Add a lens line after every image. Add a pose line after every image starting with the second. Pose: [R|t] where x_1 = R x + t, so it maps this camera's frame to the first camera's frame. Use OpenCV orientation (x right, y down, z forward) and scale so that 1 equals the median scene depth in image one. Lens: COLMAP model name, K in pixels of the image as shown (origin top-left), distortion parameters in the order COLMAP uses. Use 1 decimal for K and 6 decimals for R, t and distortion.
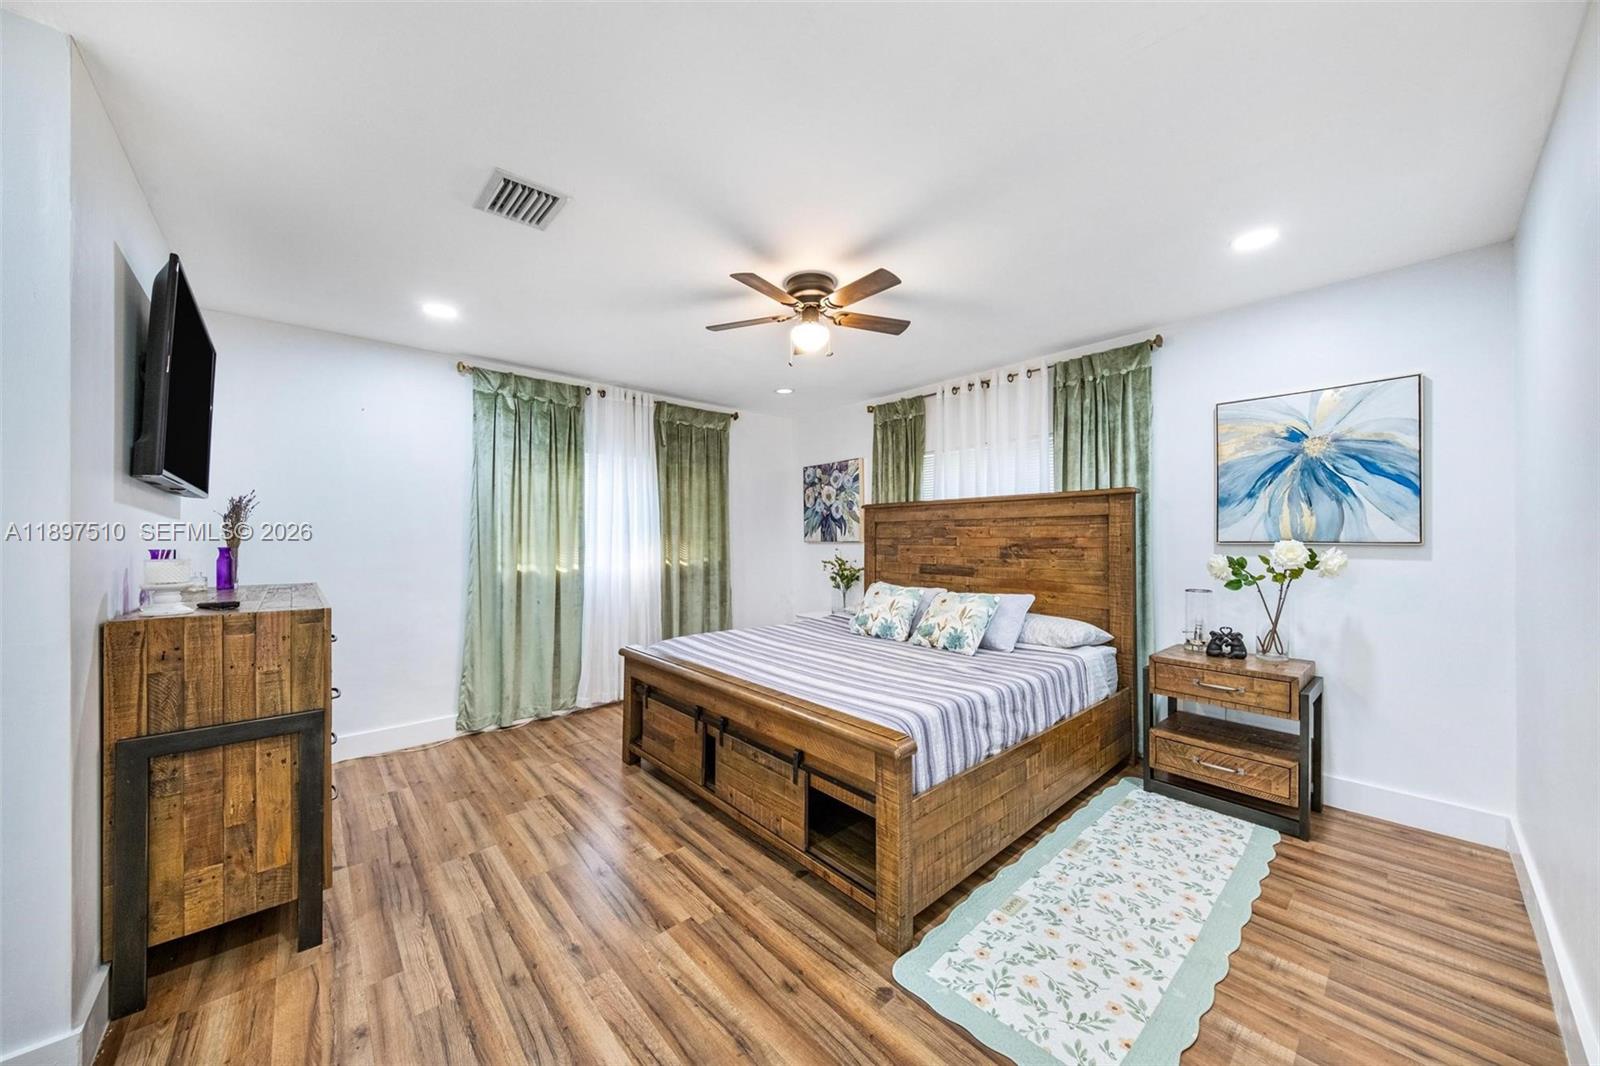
lens RADIAL K [[551.0, 0, 812.4], [0, 551.0, 530.9], [0, 0, 1]] dist [0.009878, -0.004869]
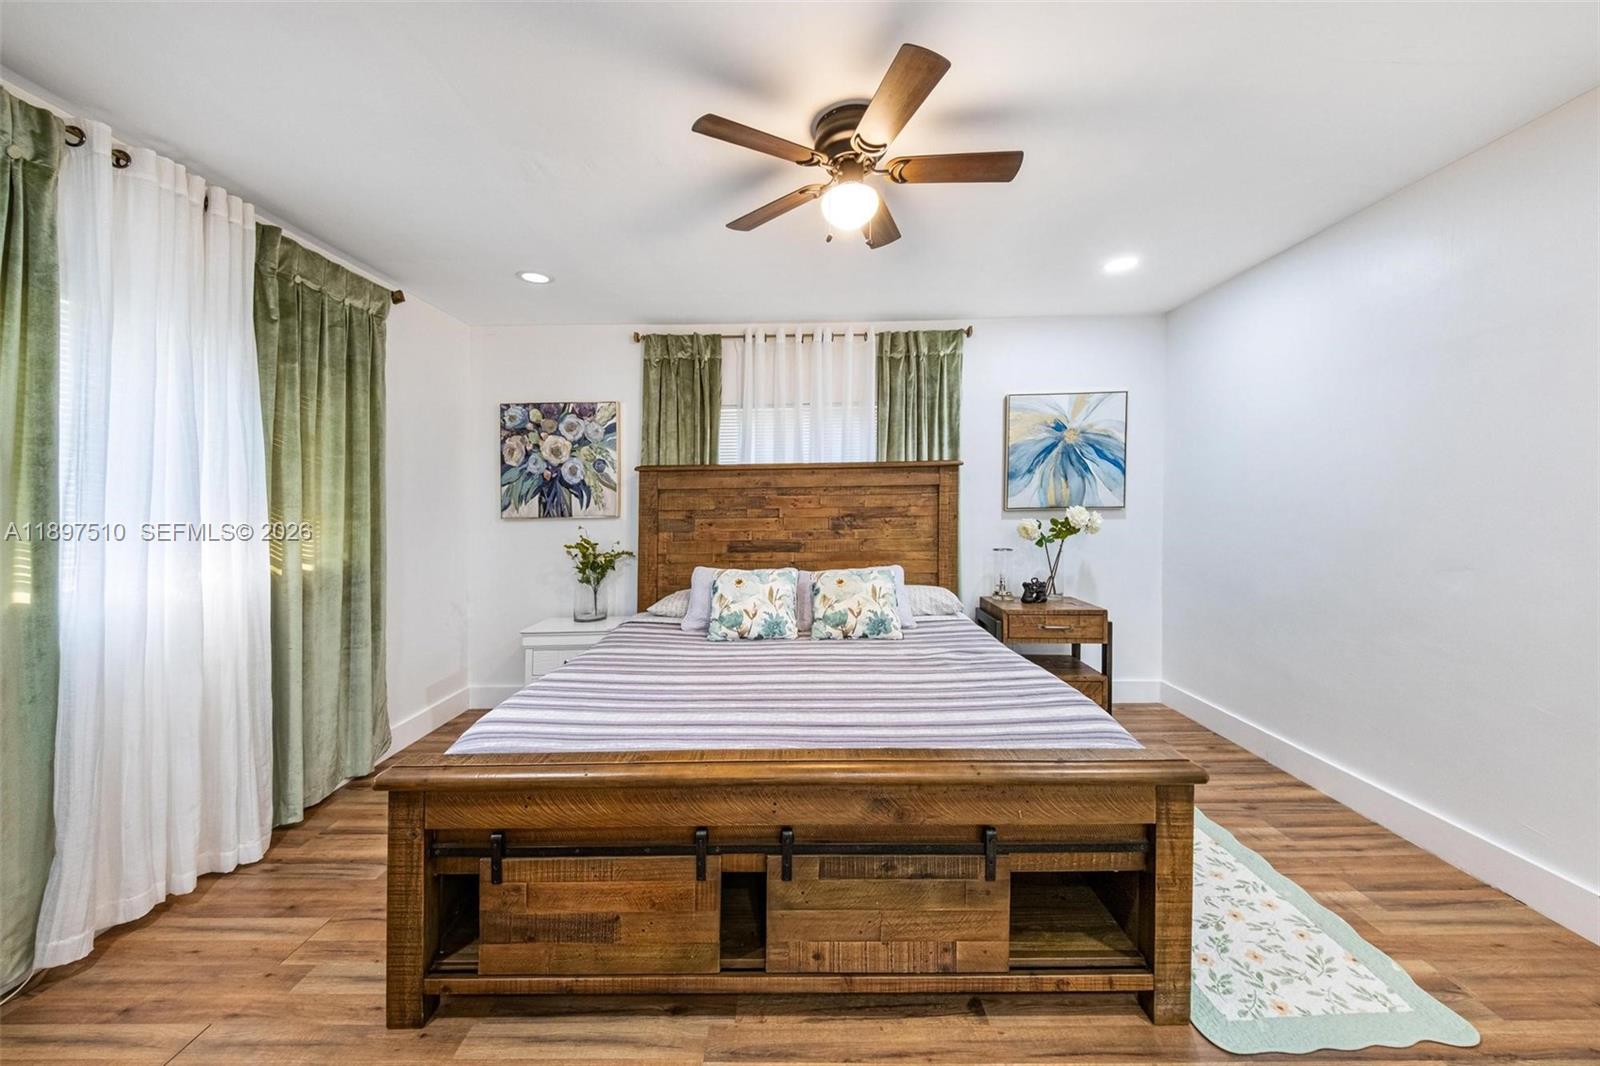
lens RADIAL K [[551.0, 0, 802.6], [0, 551.0, 517.1], [0, 0, 1]] dist [0.009878, -0.004869]
pose [[0.676312, -0.021683, 0.736296, -0.409945], [0.004662, 0.999673, 0.025157, 0.005429], [-0.736600, -0.013582, 0.676192, 0.450864]]
